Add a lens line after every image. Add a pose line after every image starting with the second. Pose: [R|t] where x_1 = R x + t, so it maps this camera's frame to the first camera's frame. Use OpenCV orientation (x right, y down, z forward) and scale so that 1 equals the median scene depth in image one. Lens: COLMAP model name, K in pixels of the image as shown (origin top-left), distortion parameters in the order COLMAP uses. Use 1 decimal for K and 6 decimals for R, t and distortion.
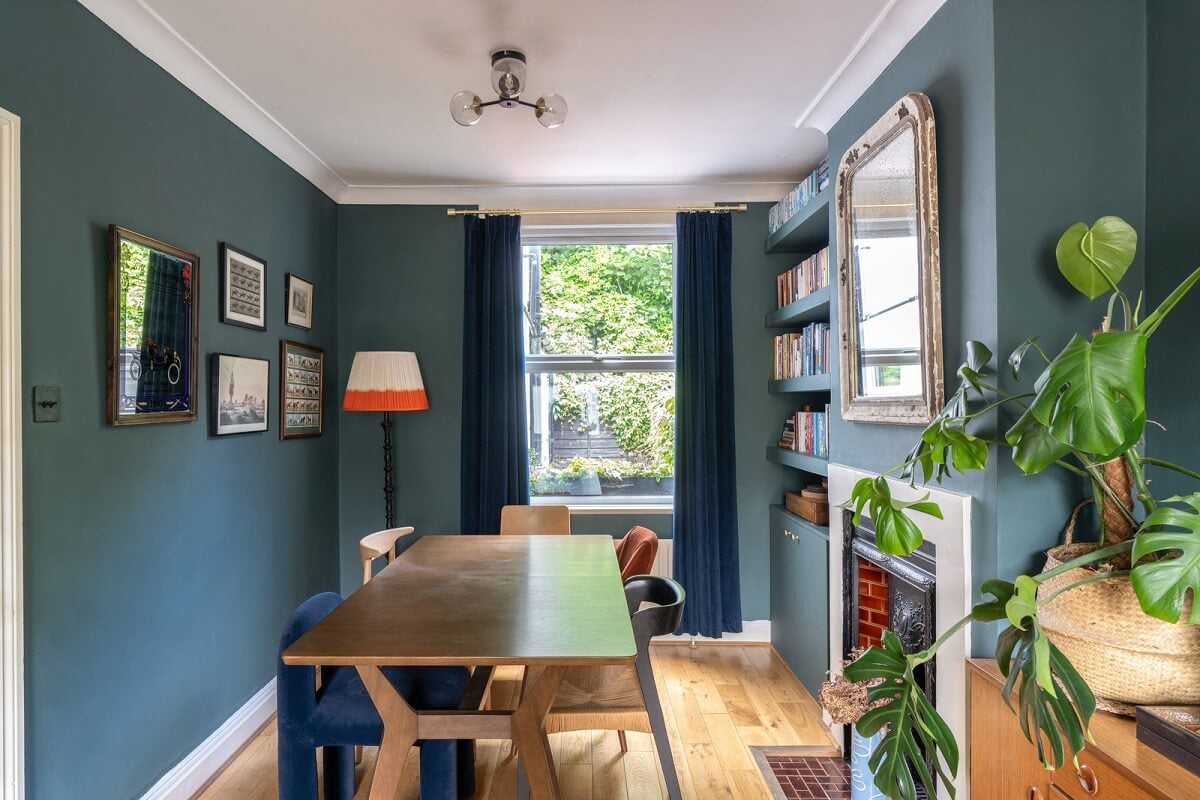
lens RADIAL K [[1267.2, 0, 600.0], [0, 1267.2, 400.0], [0, 0, 1]] dist [0.004444, 0.002291]
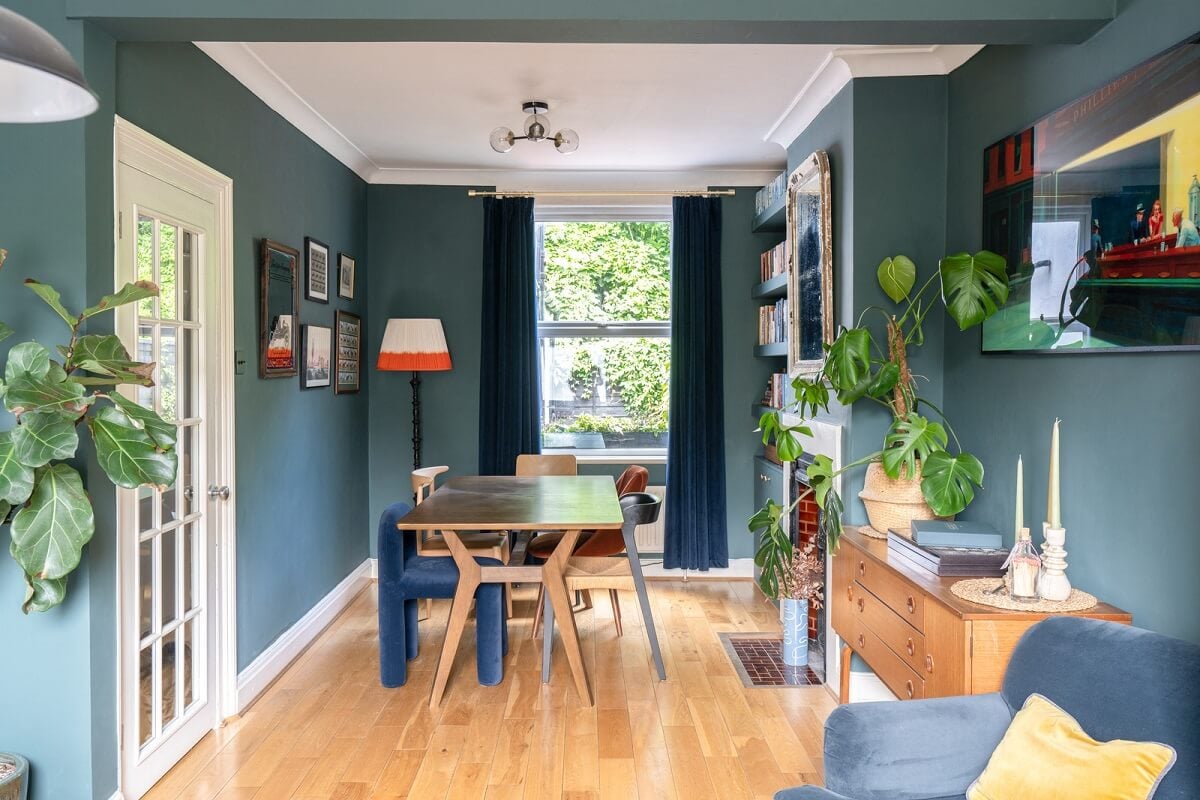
lens RADIAL K [[1875.0, 0, 600.0], [0, 1875.0, 400.0], [0, 0, 1]] dist [-0.004800, 0.000681]
pose [[0.999966, 0.005907, -0.005690, 0.006256], [-0.005794, 0.999789, 0.019702, 0.000753], [0.005806, -0.019669, 0.999790, -0.674858]]
